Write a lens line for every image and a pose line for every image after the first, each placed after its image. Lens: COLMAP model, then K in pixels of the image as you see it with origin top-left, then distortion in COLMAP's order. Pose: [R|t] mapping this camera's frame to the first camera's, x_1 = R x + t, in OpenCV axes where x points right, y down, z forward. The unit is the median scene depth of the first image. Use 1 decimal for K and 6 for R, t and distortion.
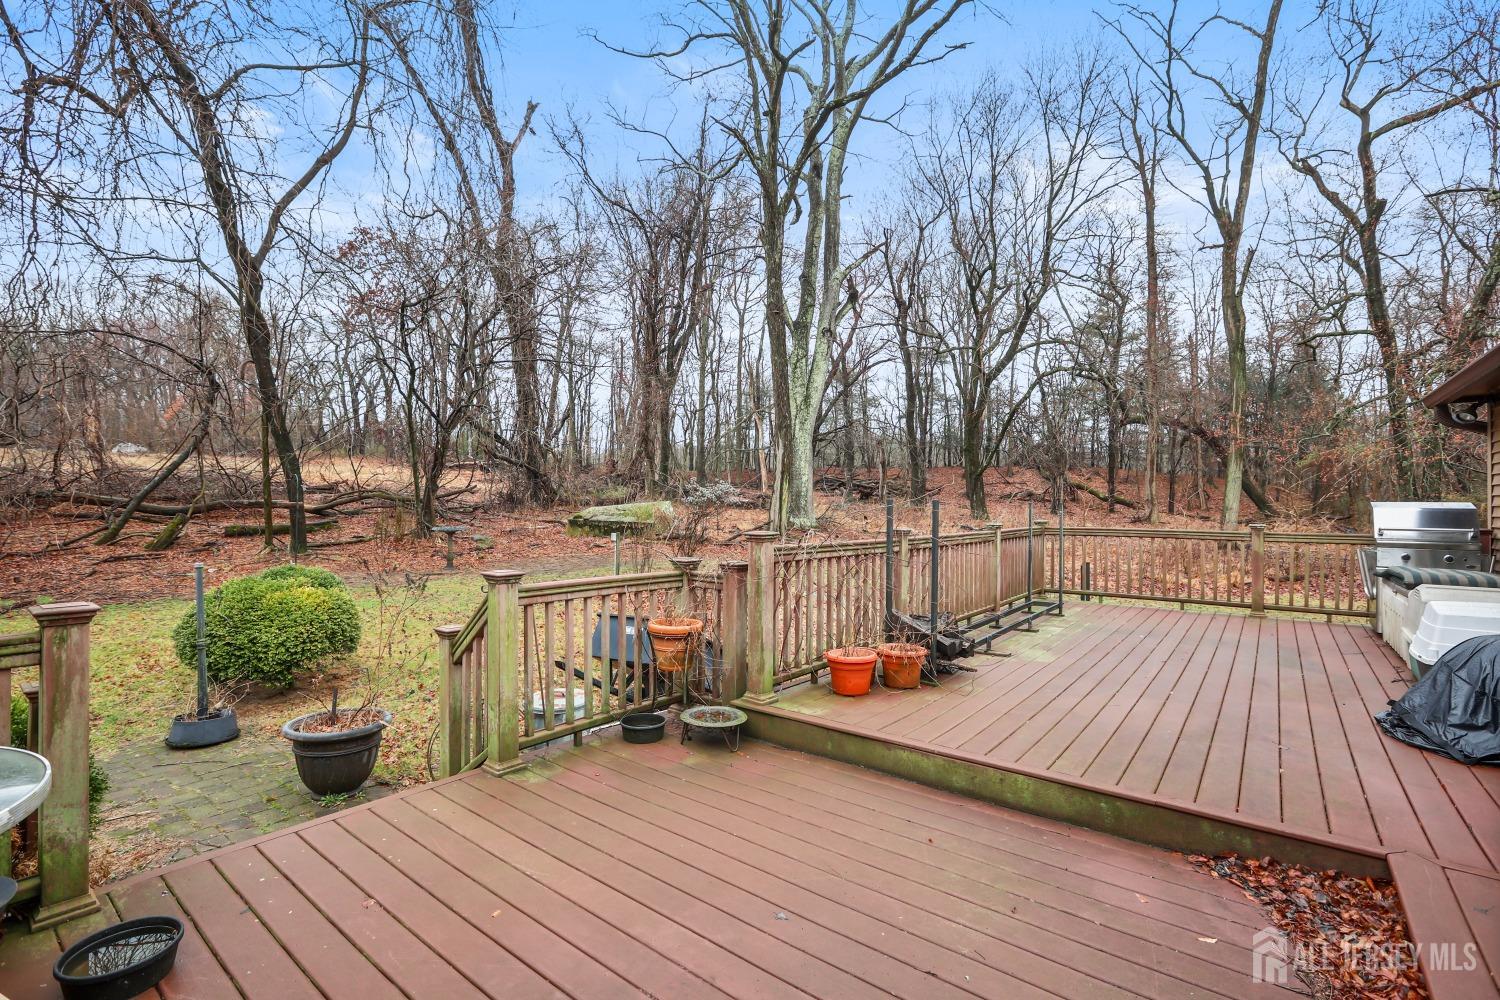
lens RADIAL K [[694.3, 0, 752.7], [0, 694.3, 504.0], [0, 0, 1]] dist [-0.019125, 0.004565]
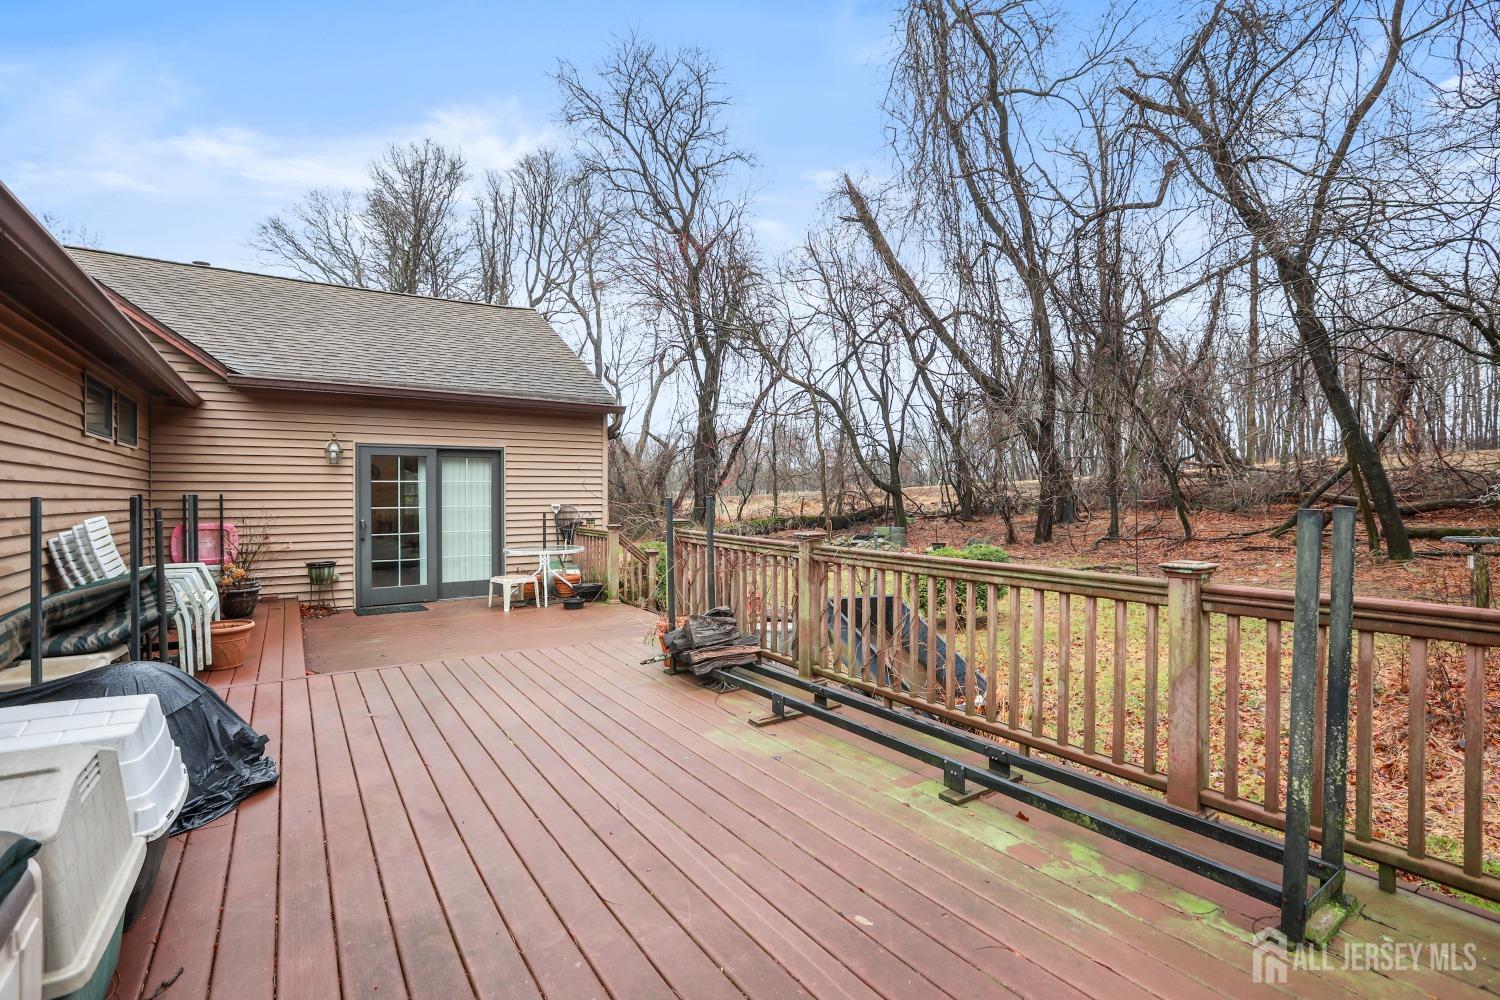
lens RADIAL K [[694.3, 0, 750.6], [0, 694.3, 497.4], [0, 0, 1]] dist [-0.019125, 0.004565]
pose [[-0.326231, 0.010613, -0.945230, 1.479914], [0.007143, 0.999936, 0.008762, -0.015185], [0.945263, -0.003893, -0.326286, 1.778251]]
